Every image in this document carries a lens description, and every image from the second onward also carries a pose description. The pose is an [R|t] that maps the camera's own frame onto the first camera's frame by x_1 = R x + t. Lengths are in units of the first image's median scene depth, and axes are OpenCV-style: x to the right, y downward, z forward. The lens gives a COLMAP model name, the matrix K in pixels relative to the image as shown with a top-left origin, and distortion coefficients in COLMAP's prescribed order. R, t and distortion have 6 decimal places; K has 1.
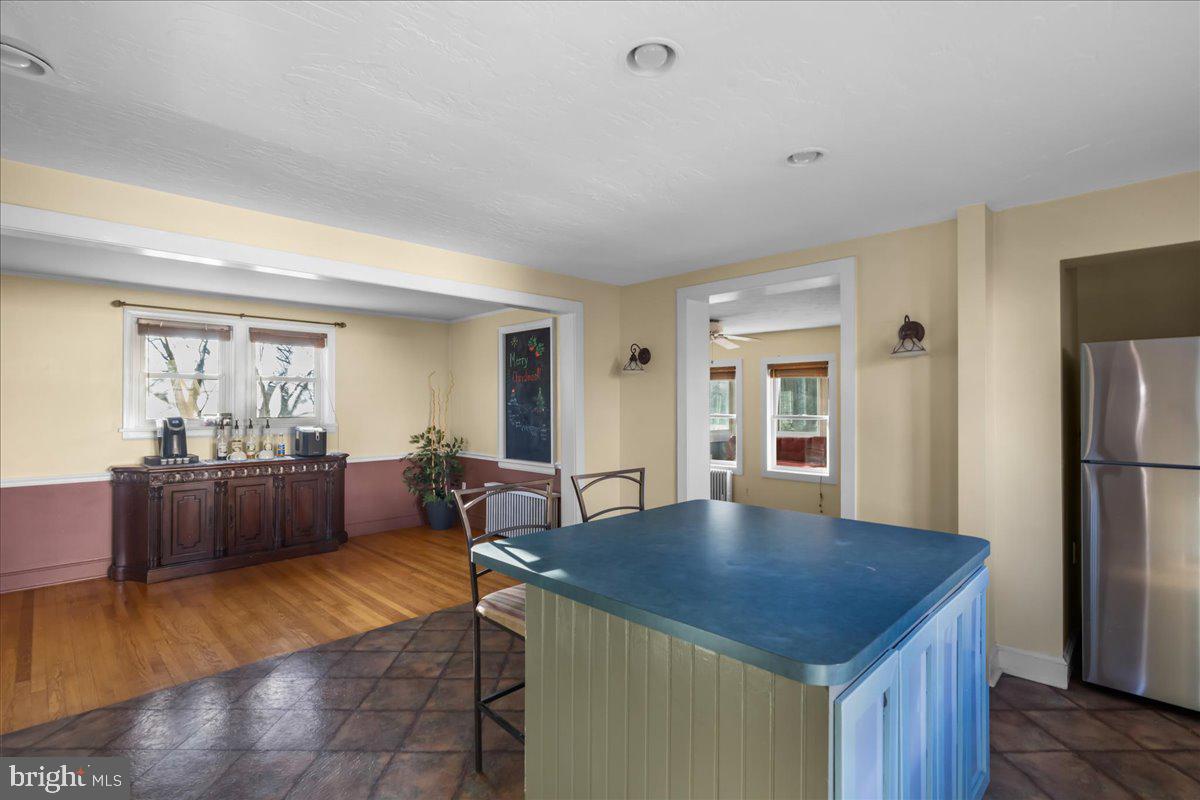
lens RADIAL K [[557.0, 0, 607.6], [0, 557.0, 401.2], [0, 0, 1]] dist [0.001116, 0.000169]
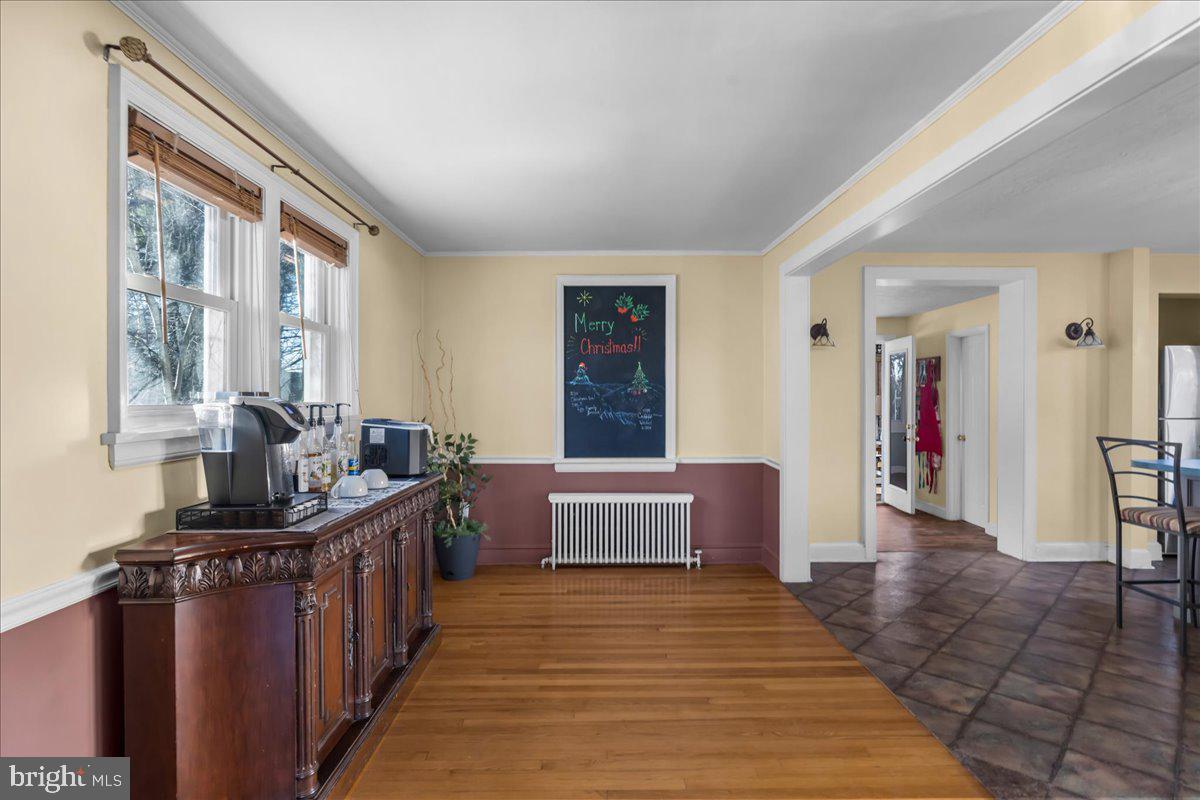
lens RADIAL K [[604.6, 0, 598.9], [0, 604.6, 397.0], [0, 0, 1]] dist [-0.001273, -0.000644]
pose [[0.701675, -0.000361, 0.712497, -0.893143], [-0.005873, 0.999963, 0.006291, 0.022813], [-0.712473, -0.008599, 0.701647, 0.526751]]
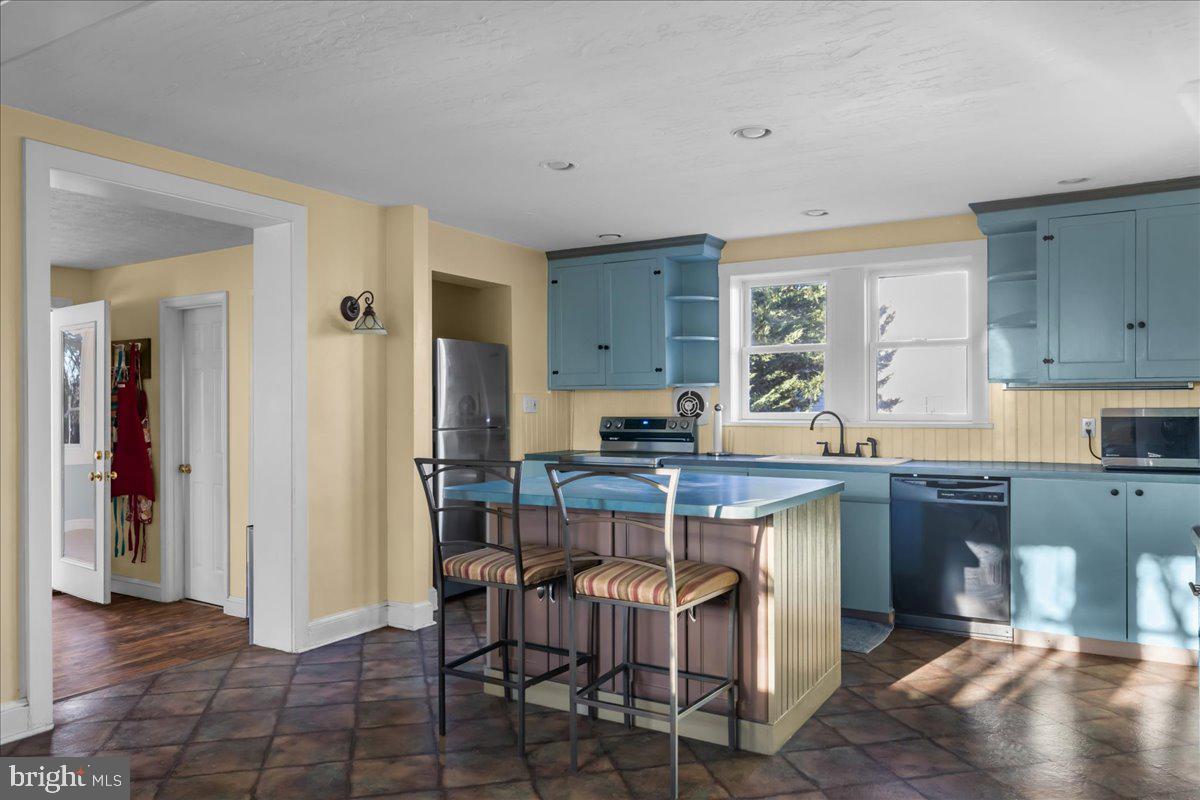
lens RADIAL K [[853.7, 0, 599.5], [0, 853.7, 400.9], [0, 0, 1]] dist [-0.001573, -0.005295]
pose [[-0.246231, 0.006224, 0.969191, -0.665842], [-0.001919, 0.999974, -0.006909, 0.029574], [-0.969209, -0.003561, -0.246212, 0.630632]]
